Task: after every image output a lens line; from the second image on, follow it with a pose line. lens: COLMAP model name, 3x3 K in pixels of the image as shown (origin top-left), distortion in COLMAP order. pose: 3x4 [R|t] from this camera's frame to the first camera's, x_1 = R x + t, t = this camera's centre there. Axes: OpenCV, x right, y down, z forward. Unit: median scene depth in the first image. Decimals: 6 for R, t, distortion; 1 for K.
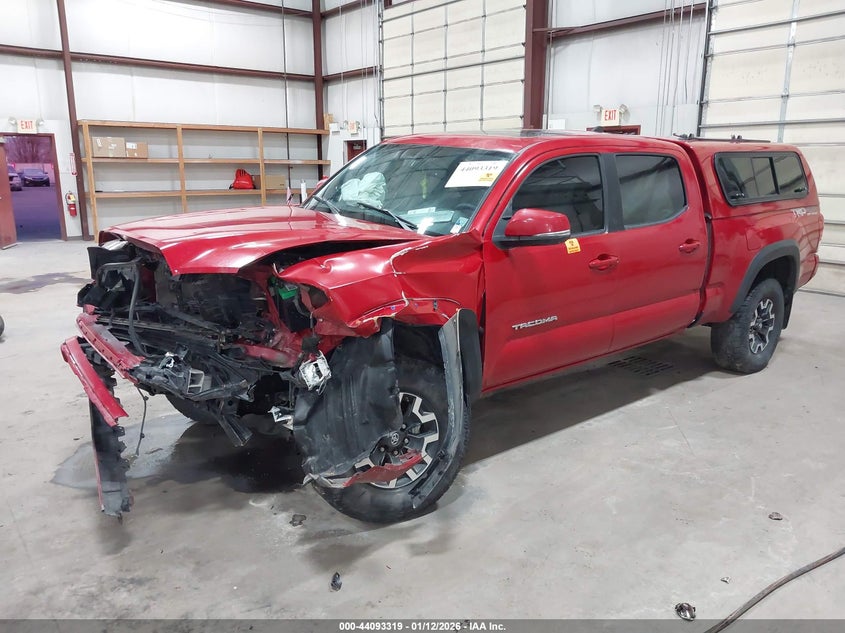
lens RADIAL K [[654.8, 0, 423.9], [0, 654.8, 313.2], [0, 0, 1]] dist [0.006378, -0.008512]
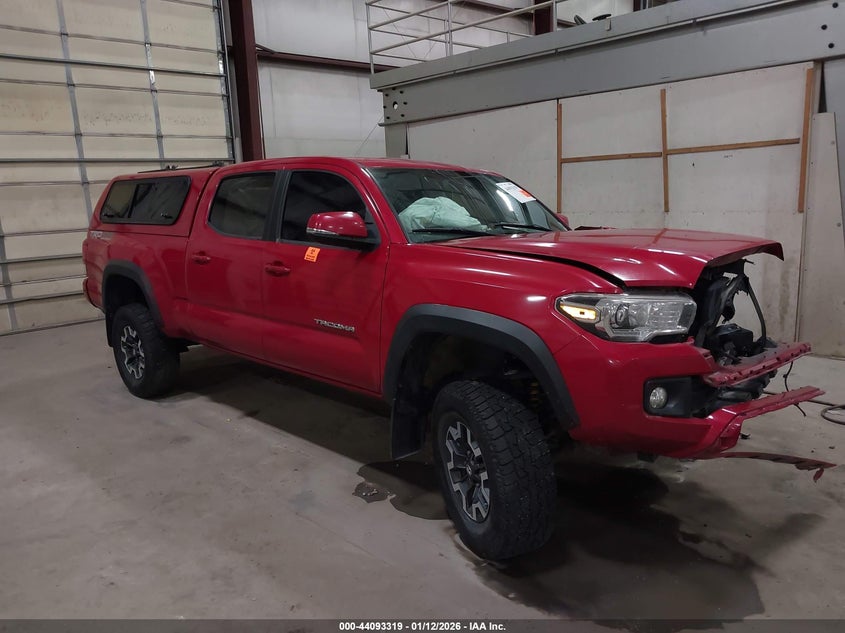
lens RADIAL K [[654.8, 0, 423.7], [0, 654.8, 314.1], [0, 0, 1]] dist [0.006378, -0.008512]
pose [[-0.084832, -0.176438, 0.980649, -0.870722], [0.253567, 0.947972, 0.192494, -0.205732], [-0.963591, 0.264990, -0.035679, 0.959316]]
